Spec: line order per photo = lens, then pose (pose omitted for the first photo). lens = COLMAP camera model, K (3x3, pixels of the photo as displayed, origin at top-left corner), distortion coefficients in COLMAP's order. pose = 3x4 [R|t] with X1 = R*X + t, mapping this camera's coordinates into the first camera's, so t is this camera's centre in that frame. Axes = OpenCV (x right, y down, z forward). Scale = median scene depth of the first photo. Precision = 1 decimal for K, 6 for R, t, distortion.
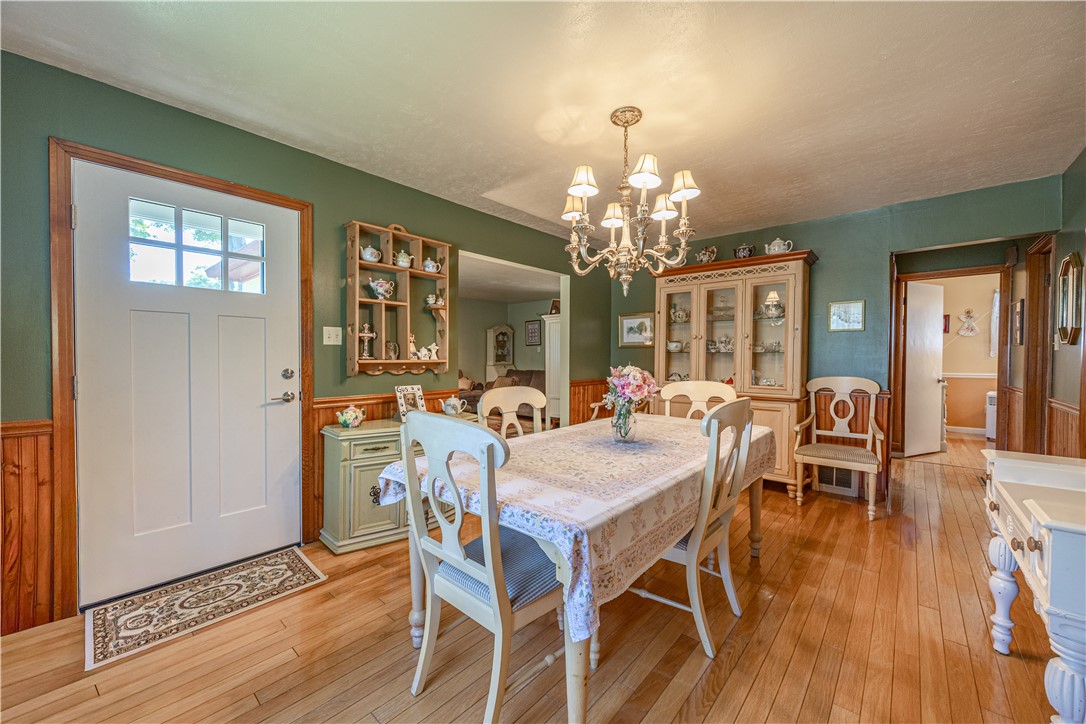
lens RADIAL K [[413.4, 0, 540.0], [0, 413.4, 363.1], [0, 0, 1]] dist [-0.002773, -0.000050]
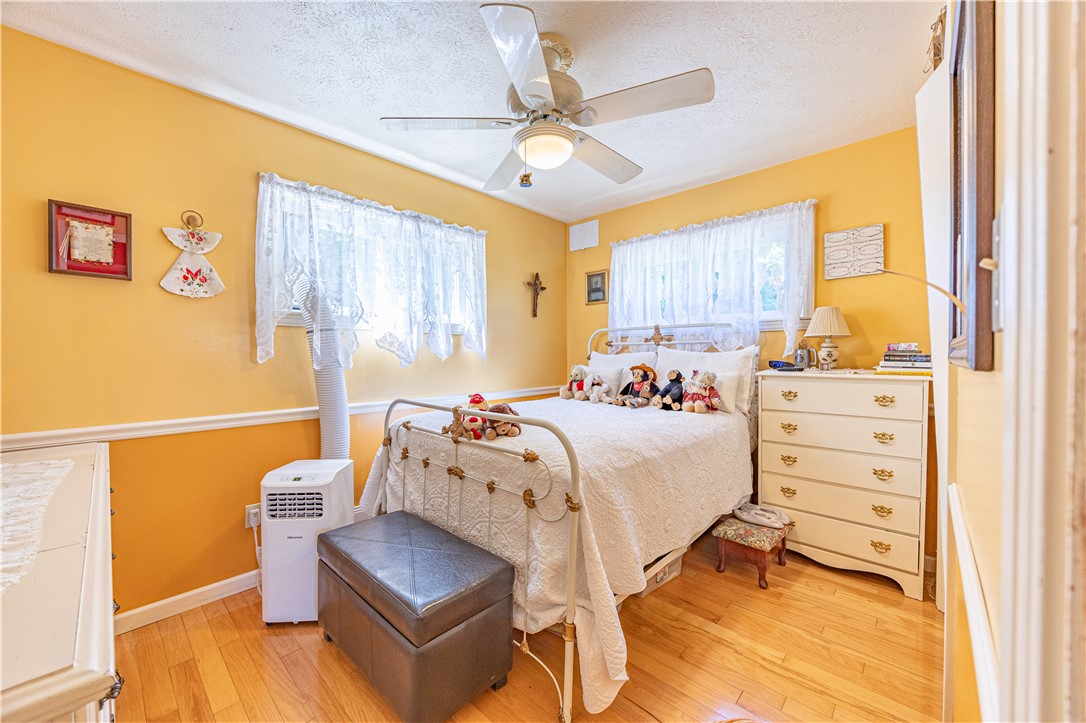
lens RADIAL K [[413.4, 0, 540.0], [0, 413.4, 362.6], [0, 0, 1]] dist [-0.002773, -0.000050]
pose [[0.017207, -0.019841, 0.999655, 0.733312], [0.024958, 0.999500, 0.019409, -0.016543], [-0.999540, 0.024615, 0.017694, 0.736361]]
